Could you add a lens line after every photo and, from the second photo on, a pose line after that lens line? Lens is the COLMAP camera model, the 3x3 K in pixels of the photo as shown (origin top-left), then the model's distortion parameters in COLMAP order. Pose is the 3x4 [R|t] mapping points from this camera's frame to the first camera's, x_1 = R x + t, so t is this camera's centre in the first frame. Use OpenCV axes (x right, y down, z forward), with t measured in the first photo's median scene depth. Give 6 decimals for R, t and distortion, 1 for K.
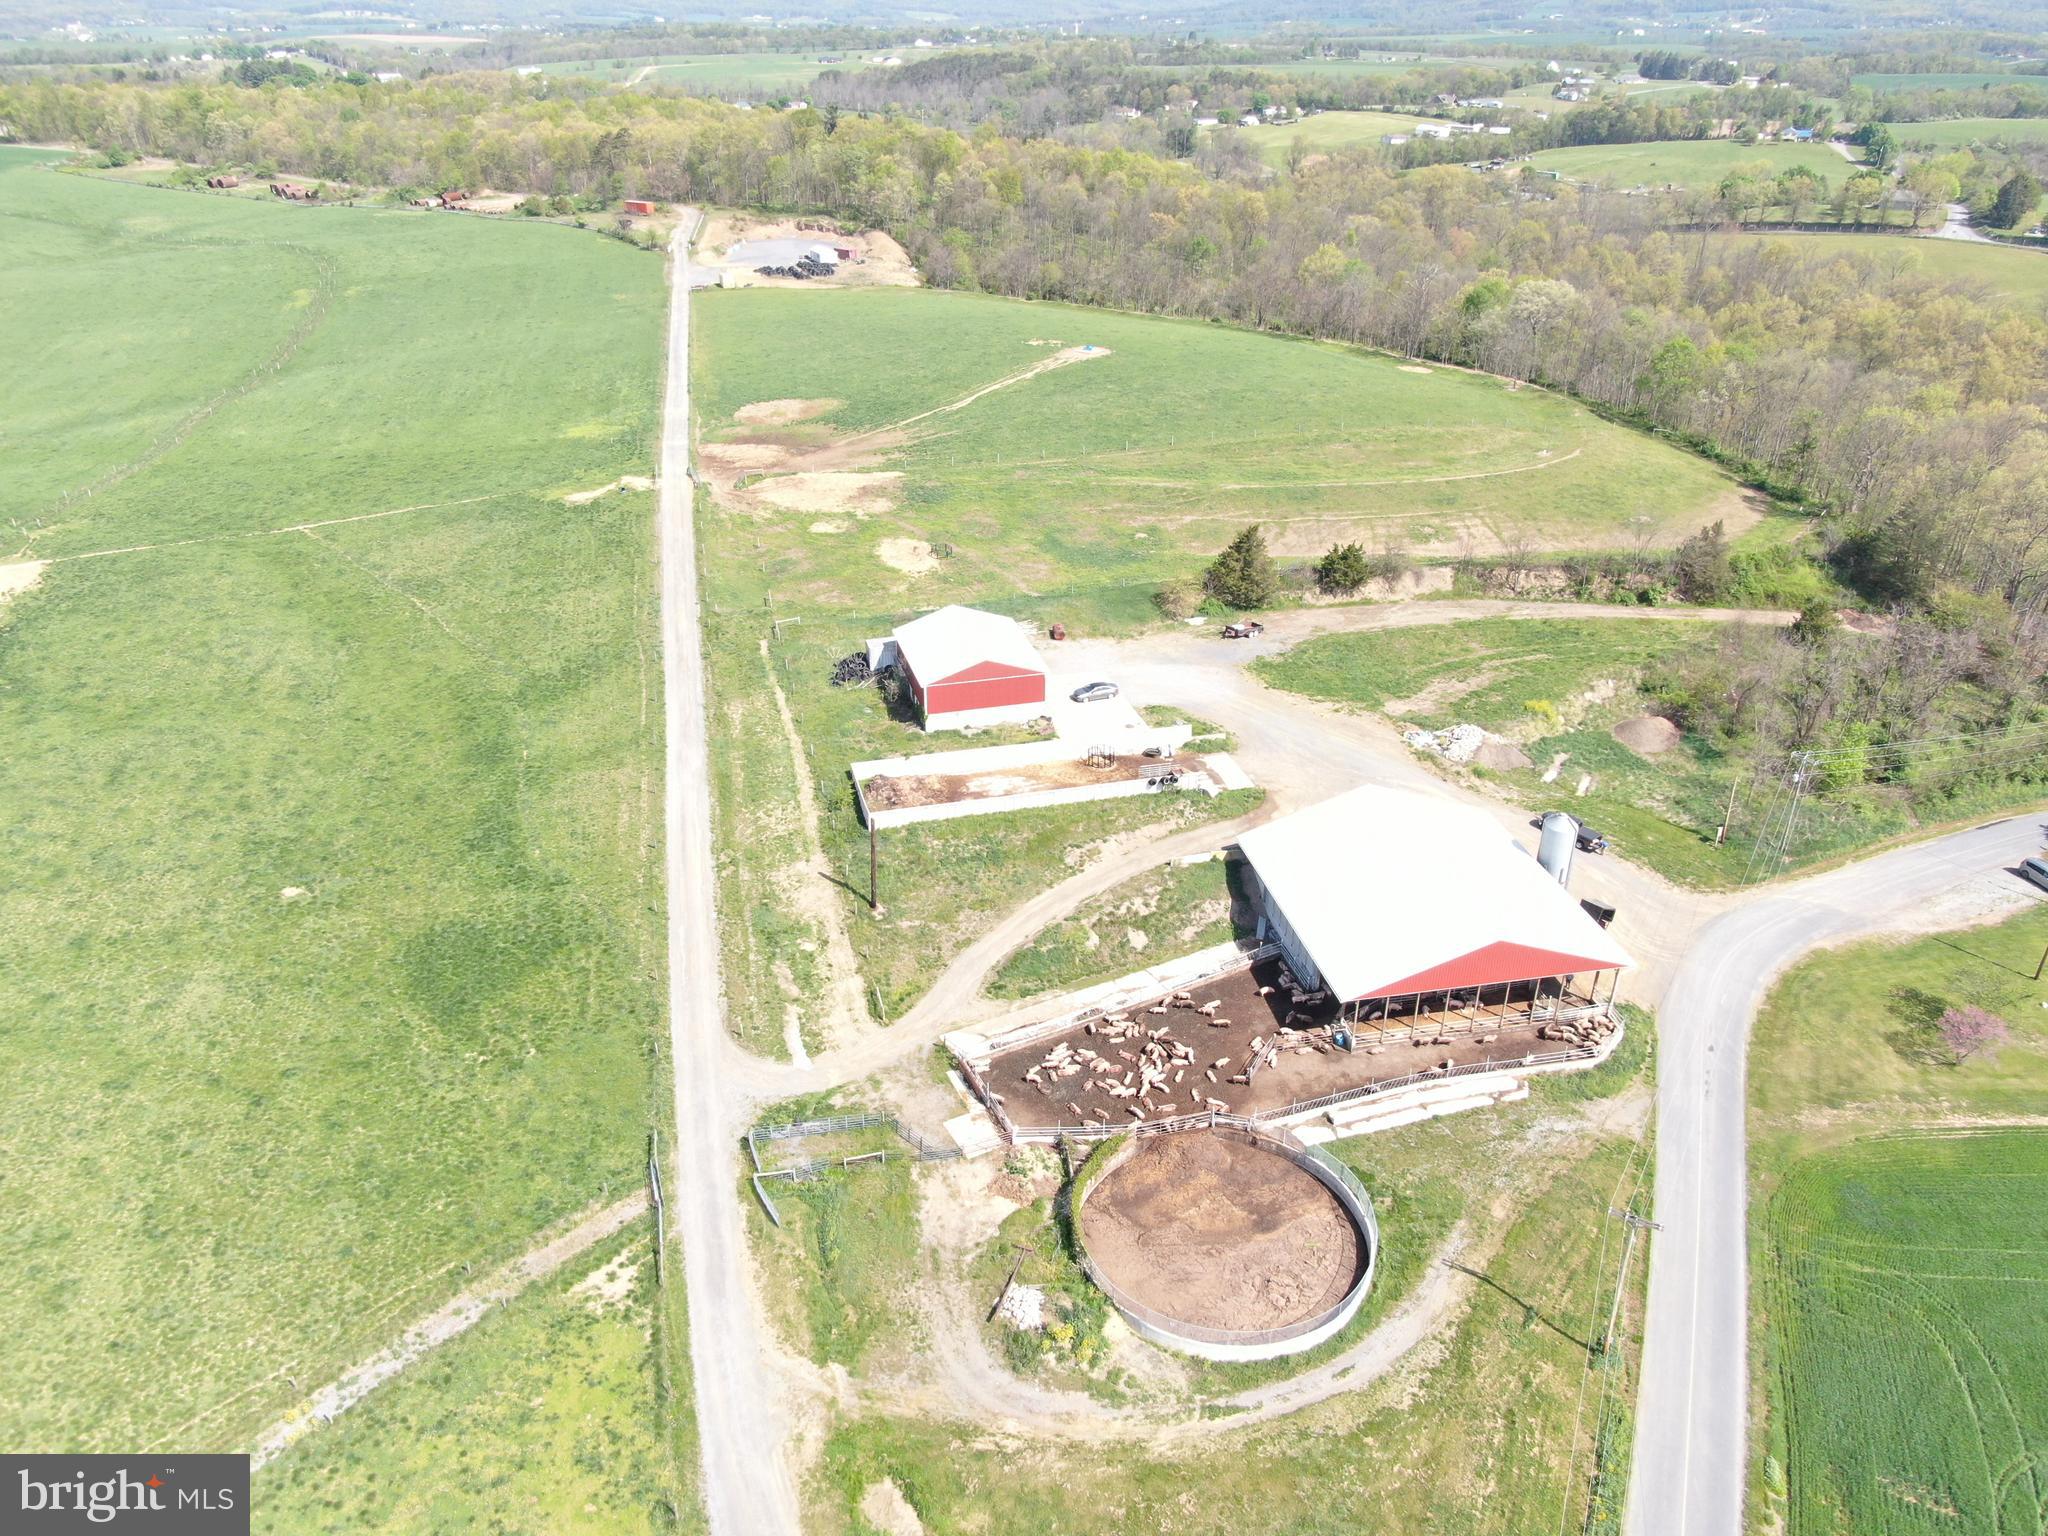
lens RADIAL K [[1475.0, 0, 1024.0], [0, 1475.0, 768.0], [0, 0, 1]] dist [-0.024248, 0.015835]
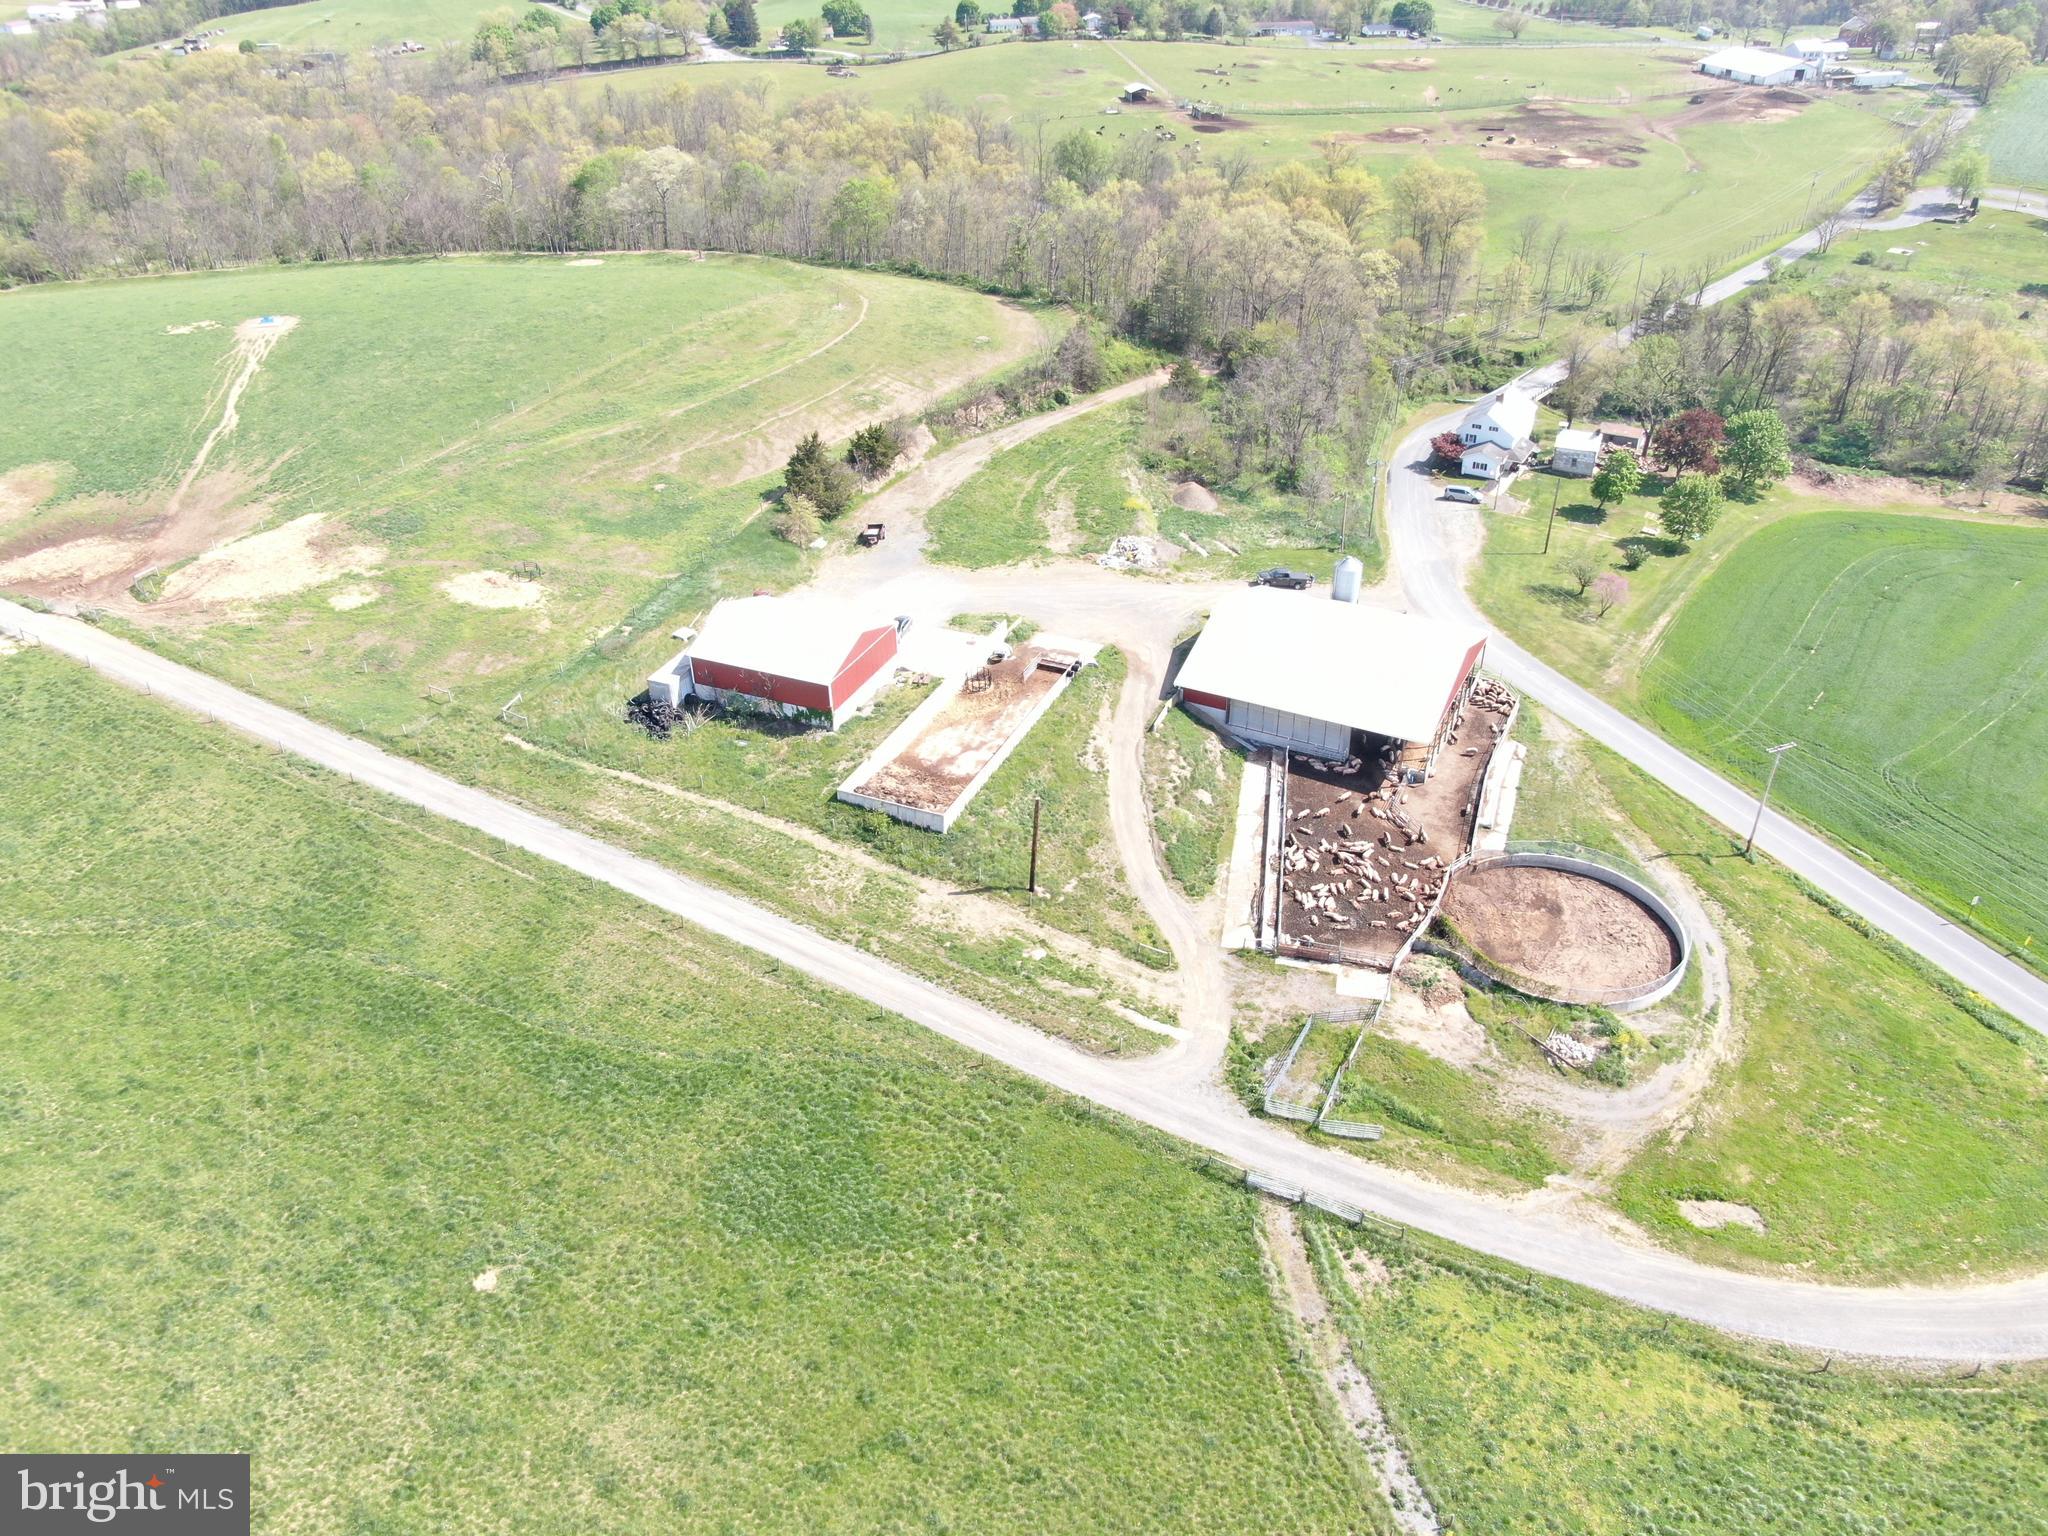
lens RADIAL K [[1475.0, 0, 1024.0], [0, 1475.0, 768.0], [0, 0, 1]] dist [-0.024248, 0.015835]
pose [[0.629591, -0.428722, 0.647930, -0.777954], [0.371364, 0.898589, 0.233725, -0.227629], [-0.682426, 0.093466, 0.724955, 0.346349]]
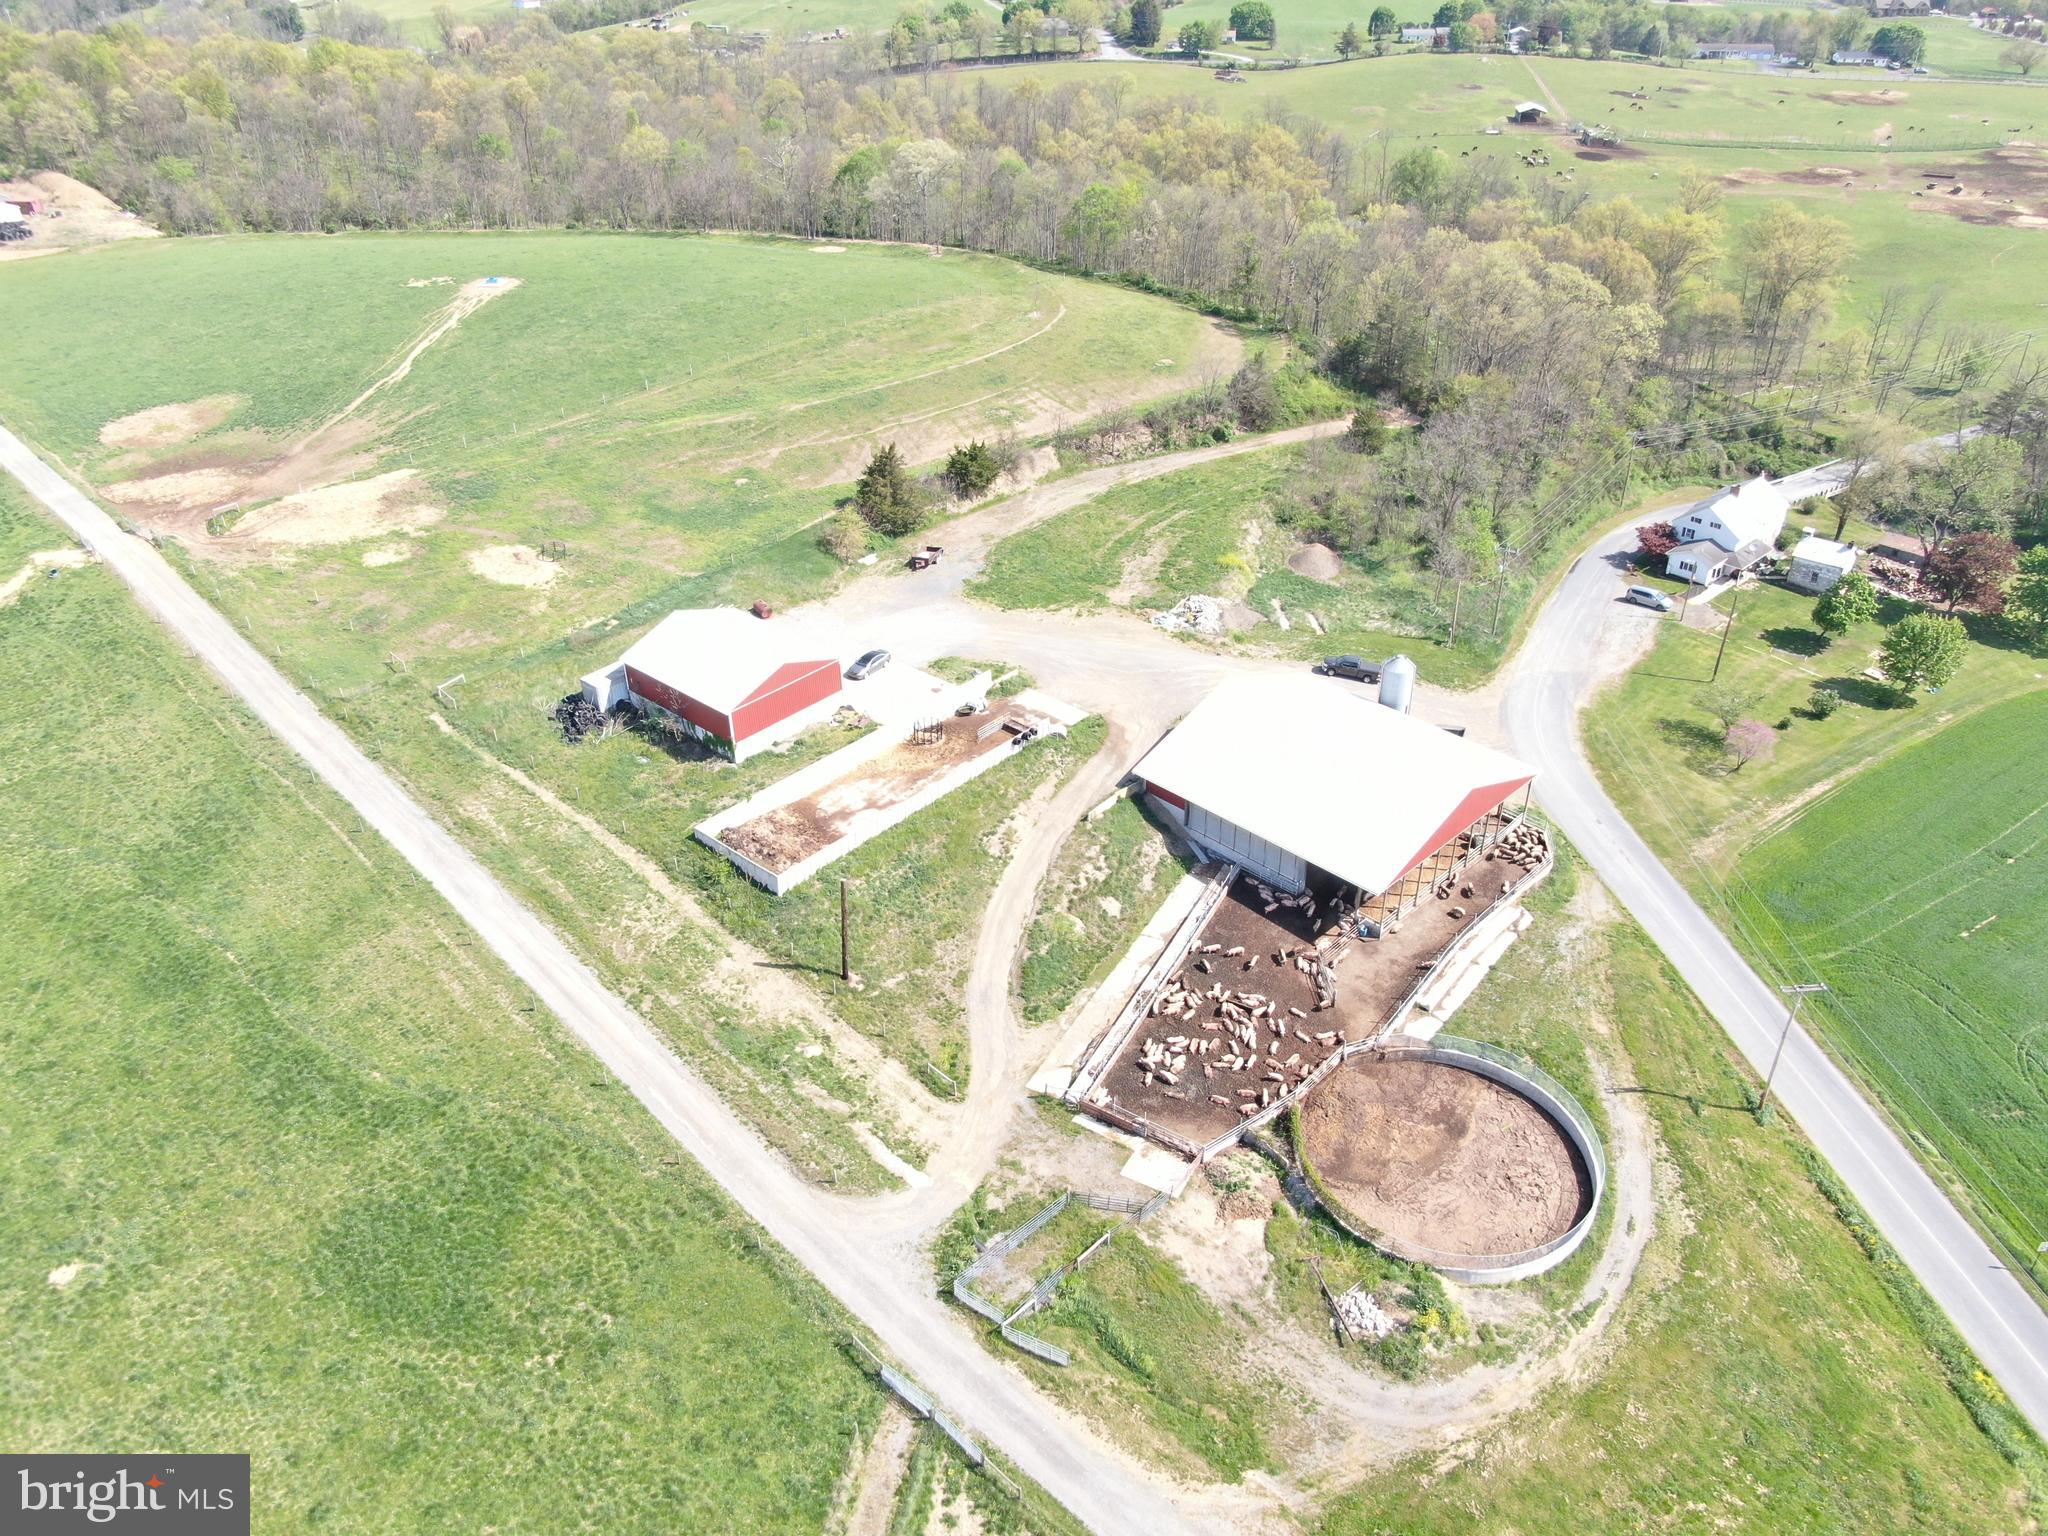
lens RADIAL K [[1475.0, 0, 1024.0], [0, 1475.0, 768.0], [0, 0, 1]] dist [-0.024248, 0.015835]
pose [[0.836497, -0.303582, 0.456192, -0.416571], [0.265443, 0.952803, 0.147332, -0.135884], [-0.479389, -0.002150, 0.877600, 0.227437]]
